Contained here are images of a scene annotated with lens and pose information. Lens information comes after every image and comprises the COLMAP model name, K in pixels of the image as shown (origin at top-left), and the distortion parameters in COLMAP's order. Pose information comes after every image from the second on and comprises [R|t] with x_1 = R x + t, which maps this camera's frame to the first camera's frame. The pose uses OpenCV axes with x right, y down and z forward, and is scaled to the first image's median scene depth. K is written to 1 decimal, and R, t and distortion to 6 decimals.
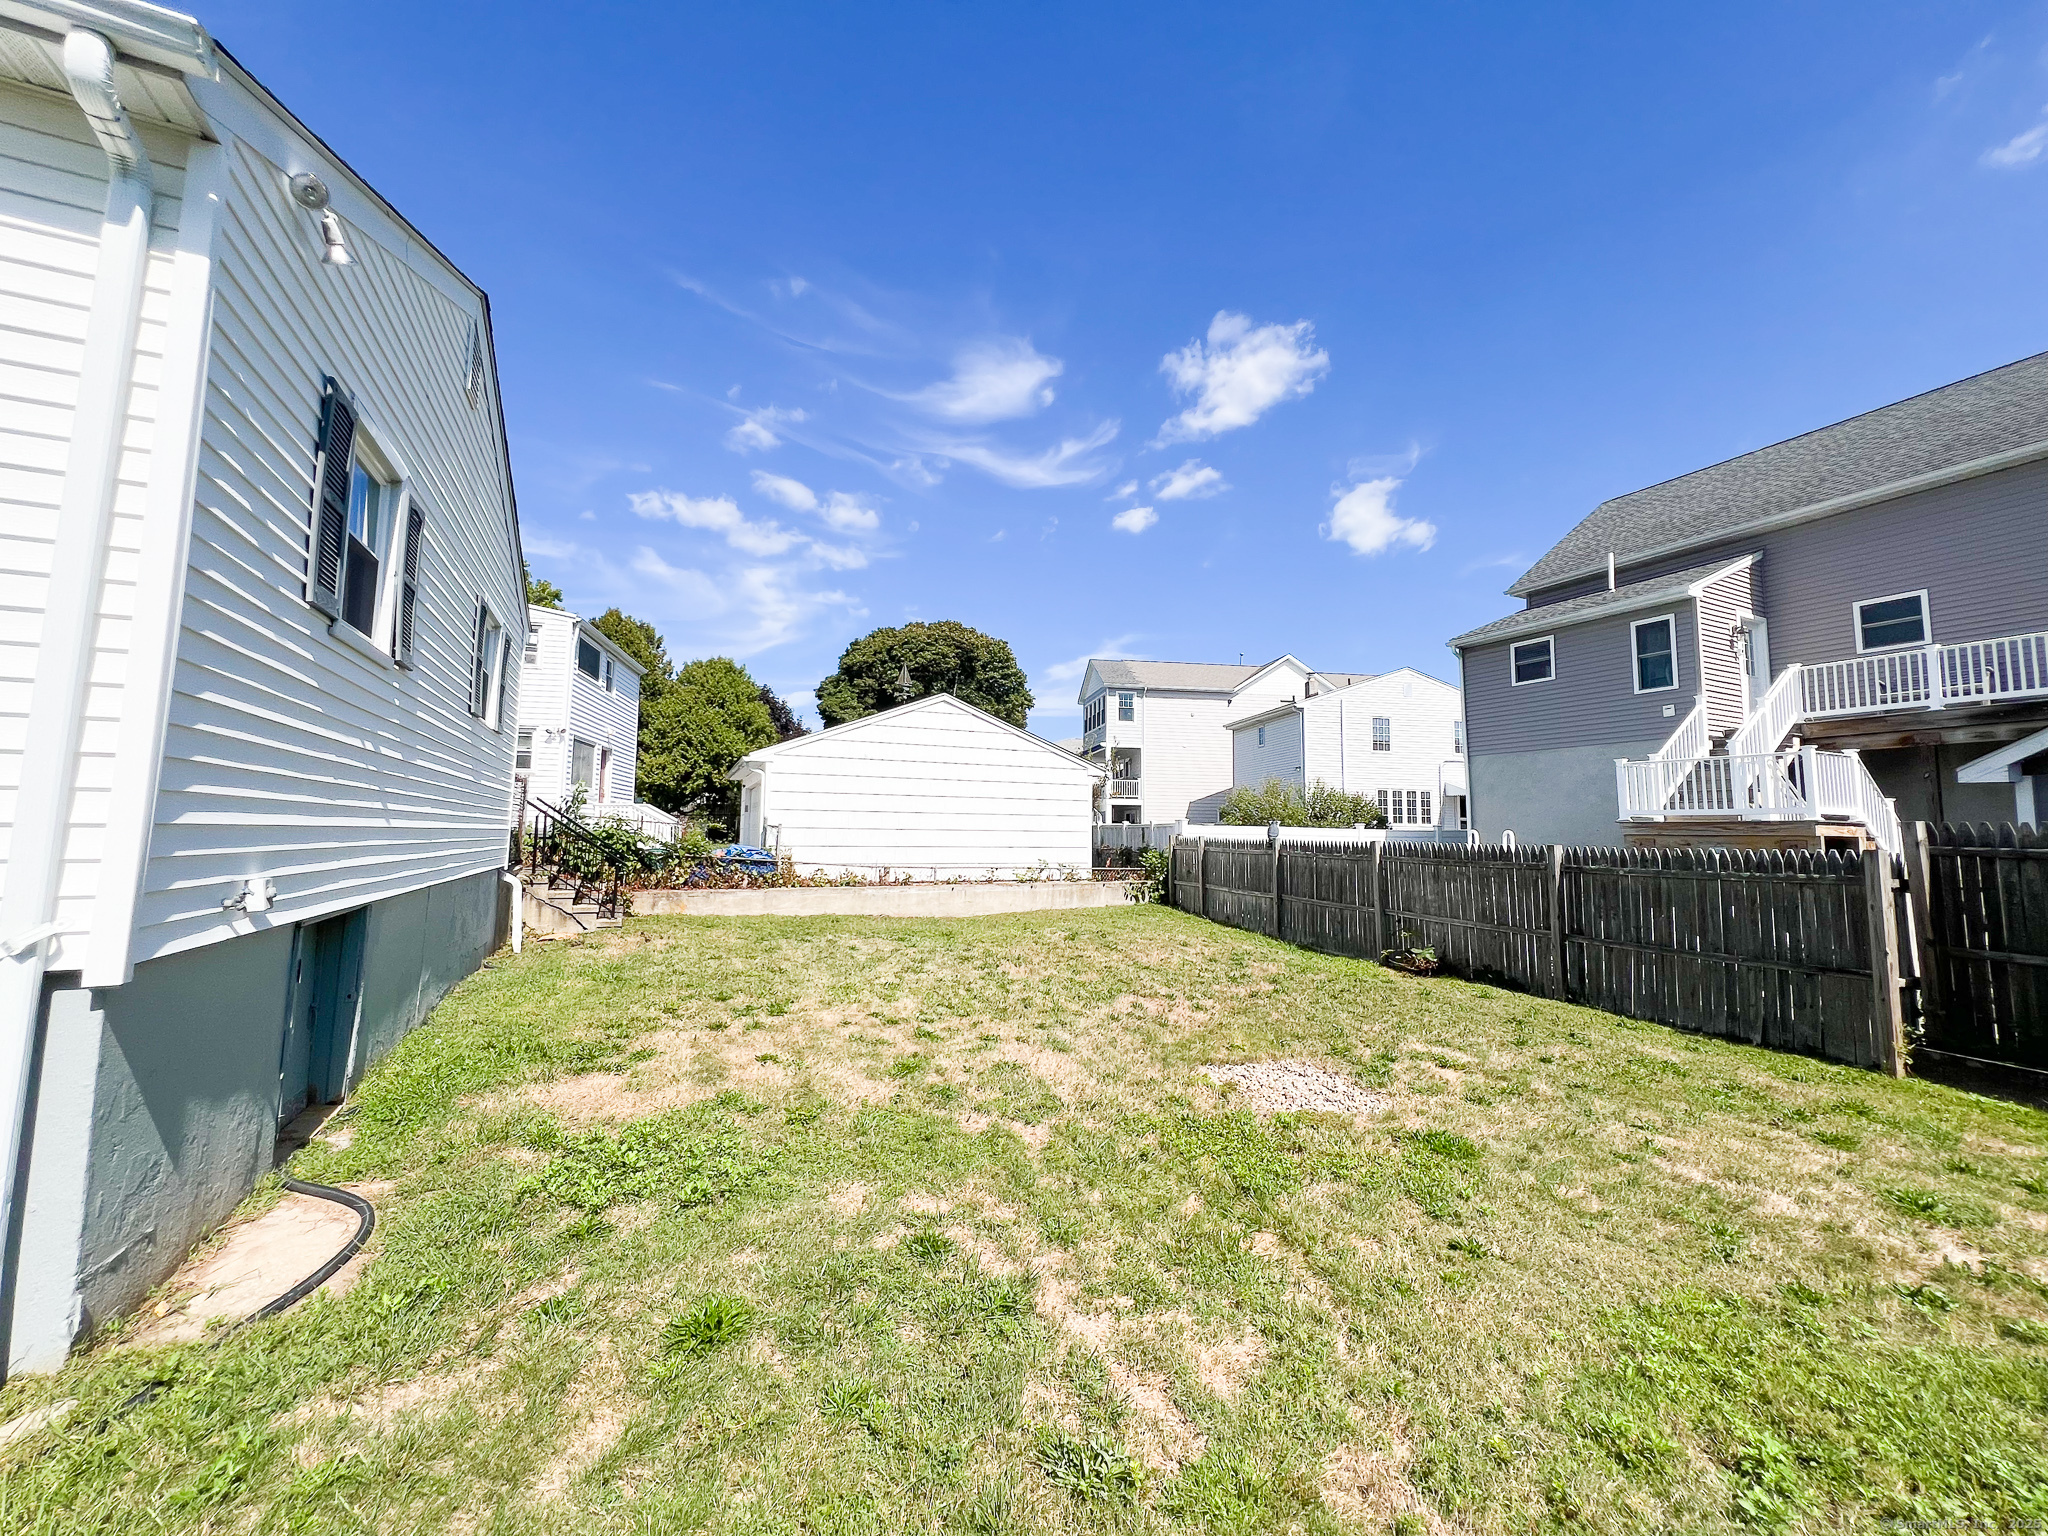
lens RADIAL K [[817.8, 0, 1022.2], [0, 817.8, 762.4], [0, 0, 1]] dist [-0.000526, 0.000702]
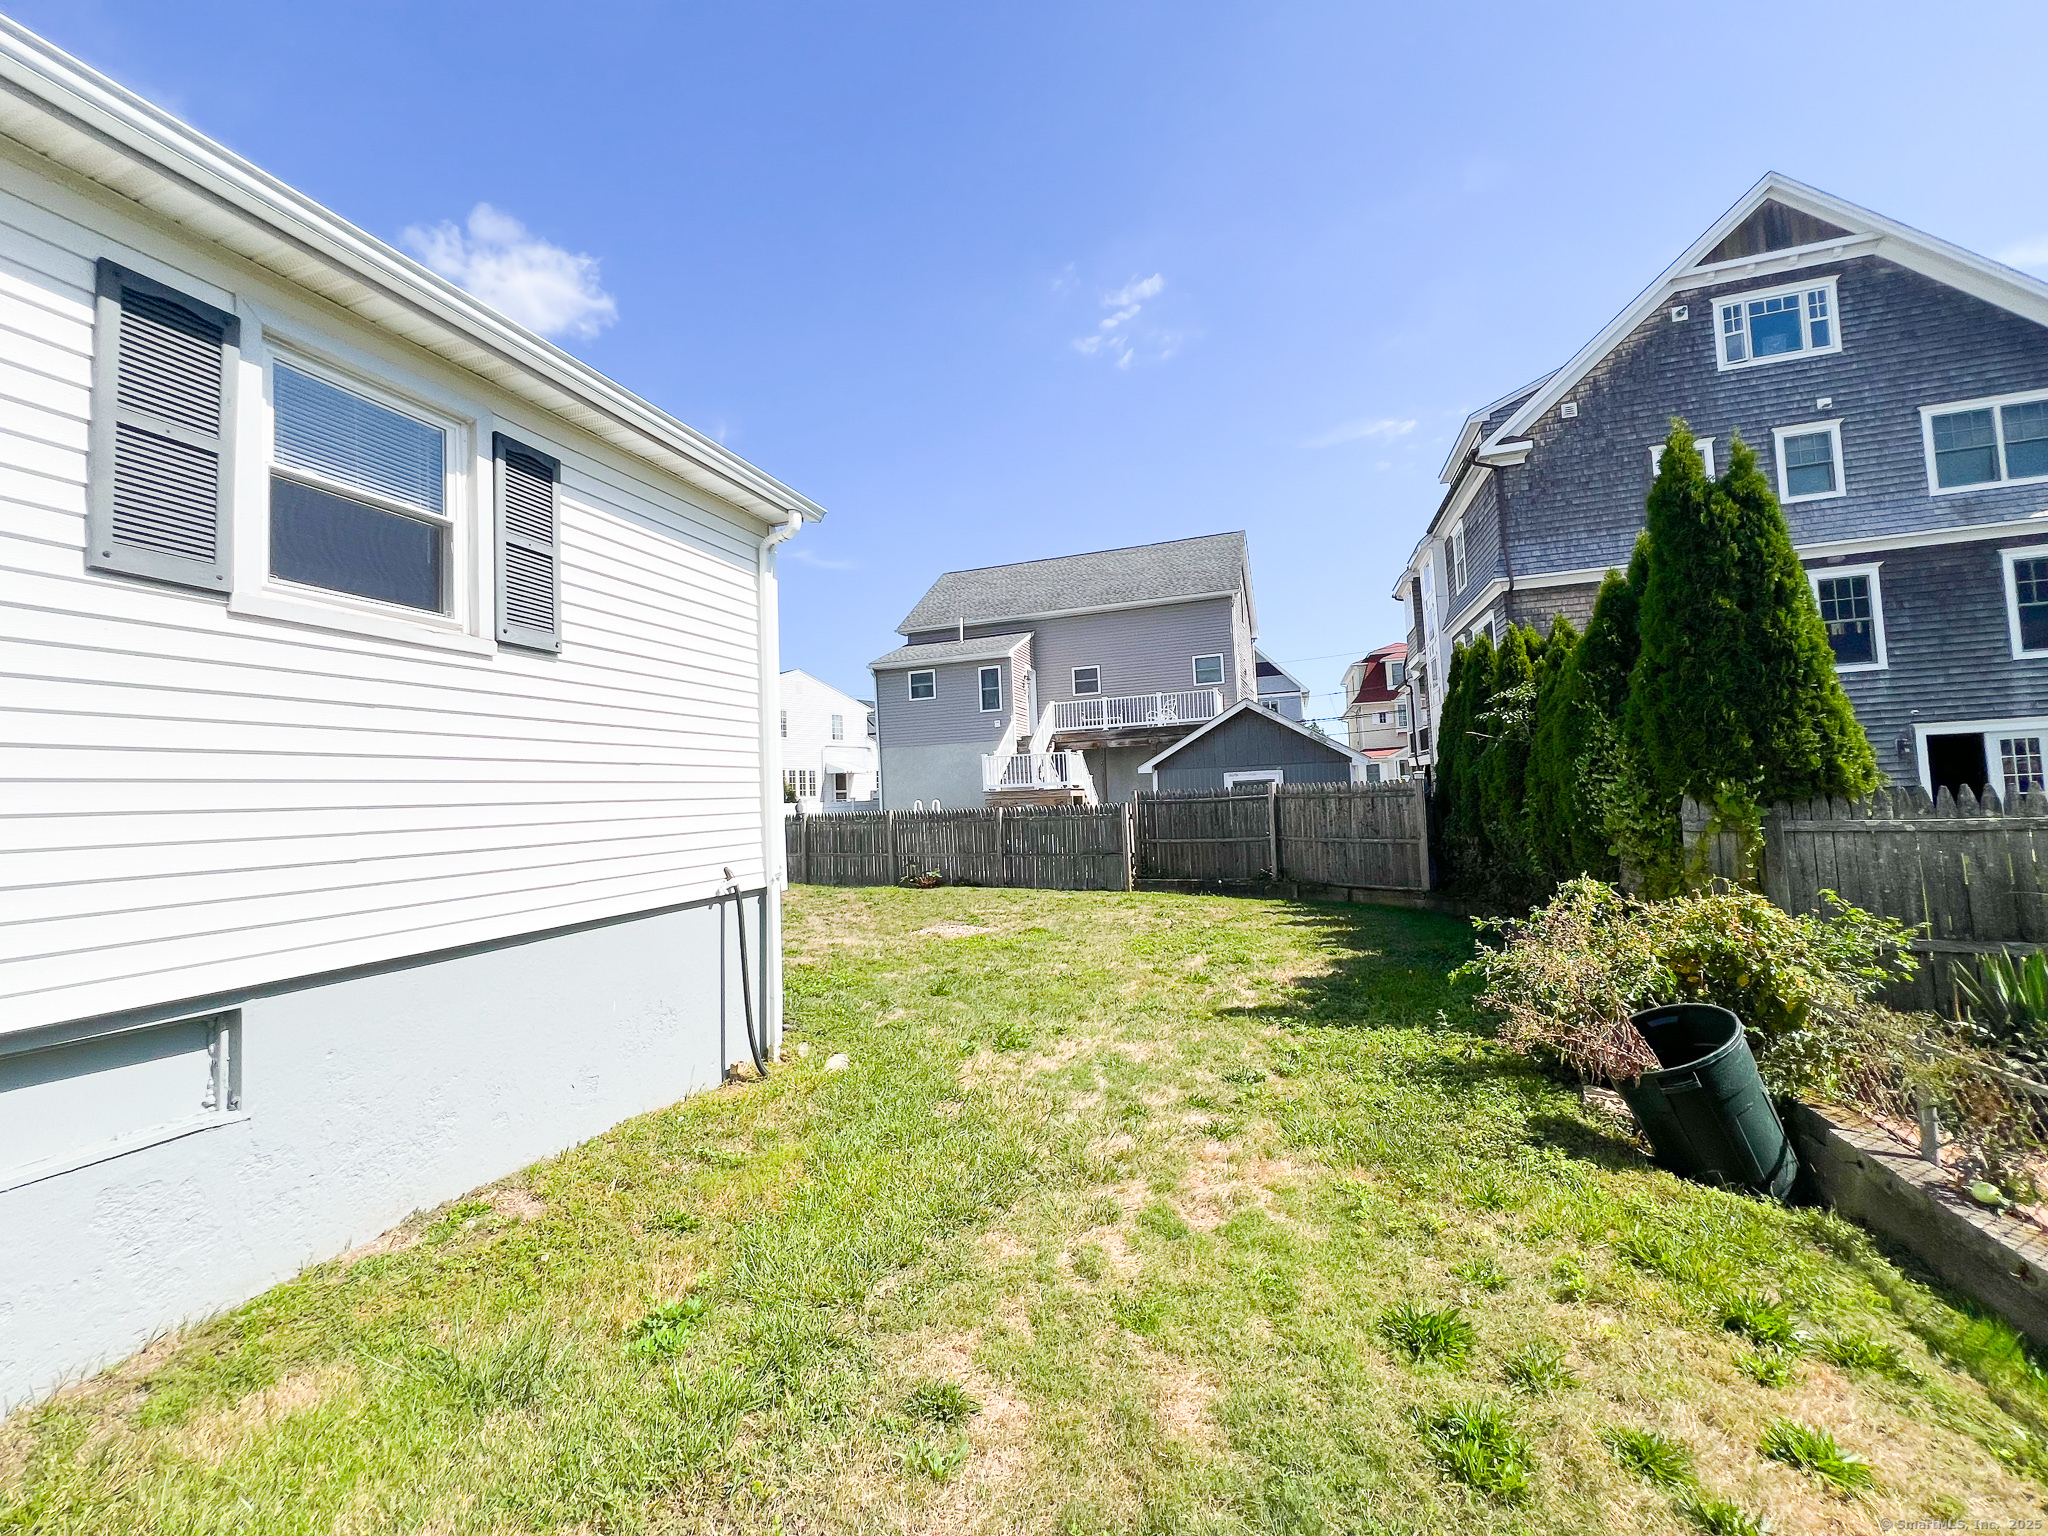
lens RADIAL K [[820.4, 0, 1017.1], [0, 820.4, 770.8], [0, 0, 1]] dist [-0.033601, 0.000149]
pose [[0.692647, -0.015817, 0.721103, -0.415333], [-0.015830, 0.999185, 0.037121, -0.032496], [-0.721103, -0.037127, 0.691832, -0.200005]]
